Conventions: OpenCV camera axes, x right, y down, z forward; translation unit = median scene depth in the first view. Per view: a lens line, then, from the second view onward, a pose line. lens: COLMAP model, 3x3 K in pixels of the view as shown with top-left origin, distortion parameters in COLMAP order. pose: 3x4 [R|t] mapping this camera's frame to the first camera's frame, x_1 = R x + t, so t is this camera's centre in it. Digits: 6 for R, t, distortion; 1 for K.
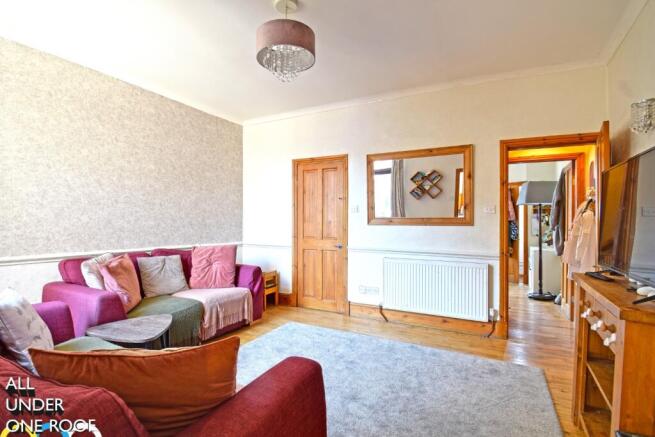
lens RADIAL K [[308.8, 0, 327.5], [0, 308.8, 218.5], [0, 0, 1]] dist [-0.000037, -0.000011]
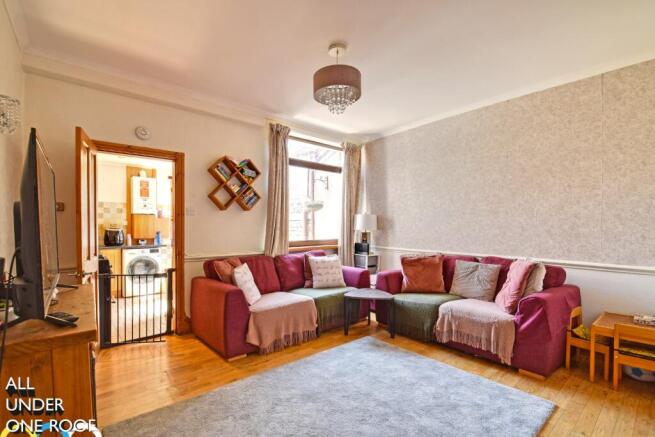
lens RADIAL K [[323.0, 0, 324.1], [0, 323.0, 228.4], [0, 0, 1]] dist [-0.001311, -0.000273]
pose [[-0.375711, -0.000654, -0.926737, 0.675971], [0.005330, 0.999982, -0.002867, 0.005282], [0.926721, -0.006017, -0.375701, 0.920313]]
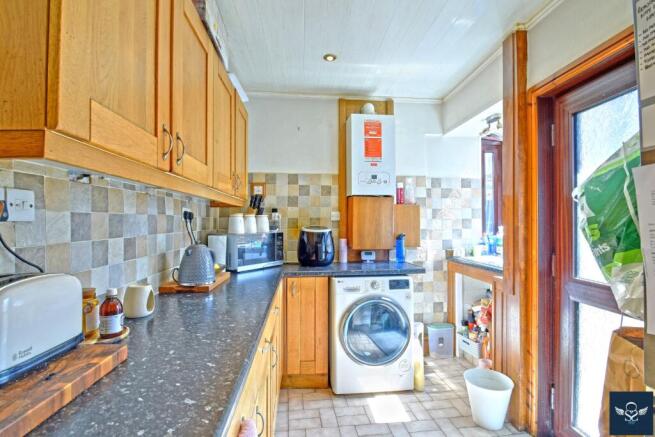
lens RADIAL K [[323.0, 0, 324.1], [0, 323.0, 228.4], [0, 0, 1]] dist [-0.001311, -0.000273]
pose [[-0.822823, -0.000986, -0.568297, 0.497771], [0.000850, 0.999995, -0.002965, 0.004041], [0.568297, -0.002923, -0.822818, 0.674780]]
